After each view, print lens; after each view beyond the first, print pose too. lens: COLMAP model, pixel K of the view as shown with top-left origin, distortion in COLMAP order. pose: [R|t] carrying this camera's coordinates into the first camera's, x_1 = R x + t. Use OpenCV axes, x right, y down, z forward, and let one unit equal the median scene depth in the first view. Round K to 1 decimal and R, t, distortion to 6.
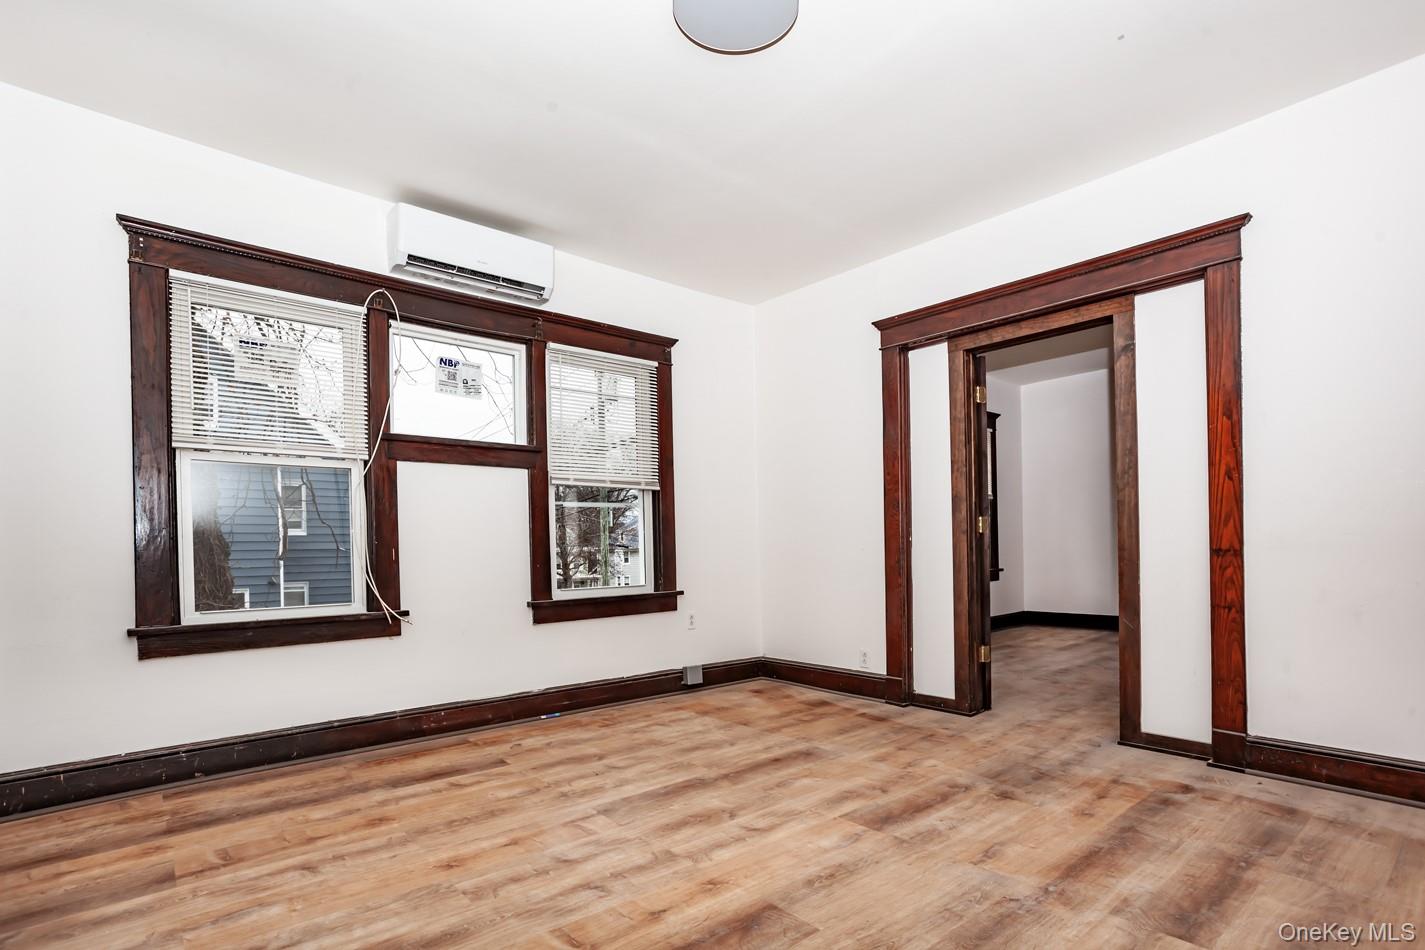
lens RADIAL K [[688.5, 0, 664.9], [0, 688.5, 552.6], [0, 0, 1]] dist [-0.054127, 0.033847]
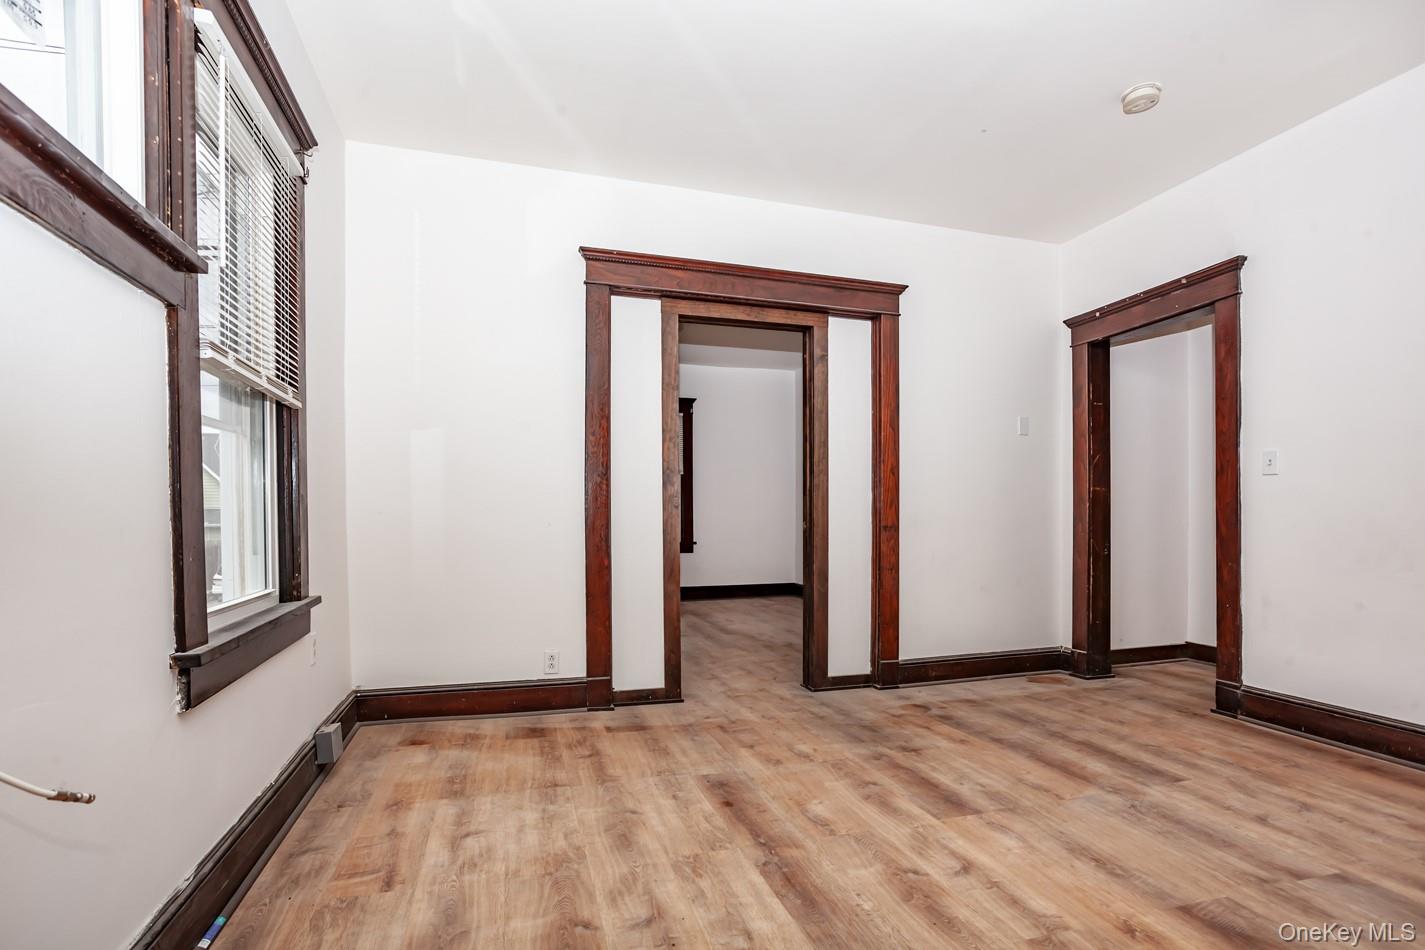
lens RADIAL K [[716.9, 0, 710.9], [0, 716.9, 520.8], [0, 0, 1]] dist [-0.051628, 0.040724]
pose [[0.362883, 0.014292, 0.931725, -0.552382], [0.001988, 0.999868, -0.016112, 0.006732], [-0.931833, 0.007699, 0.362807, 0.710482]]
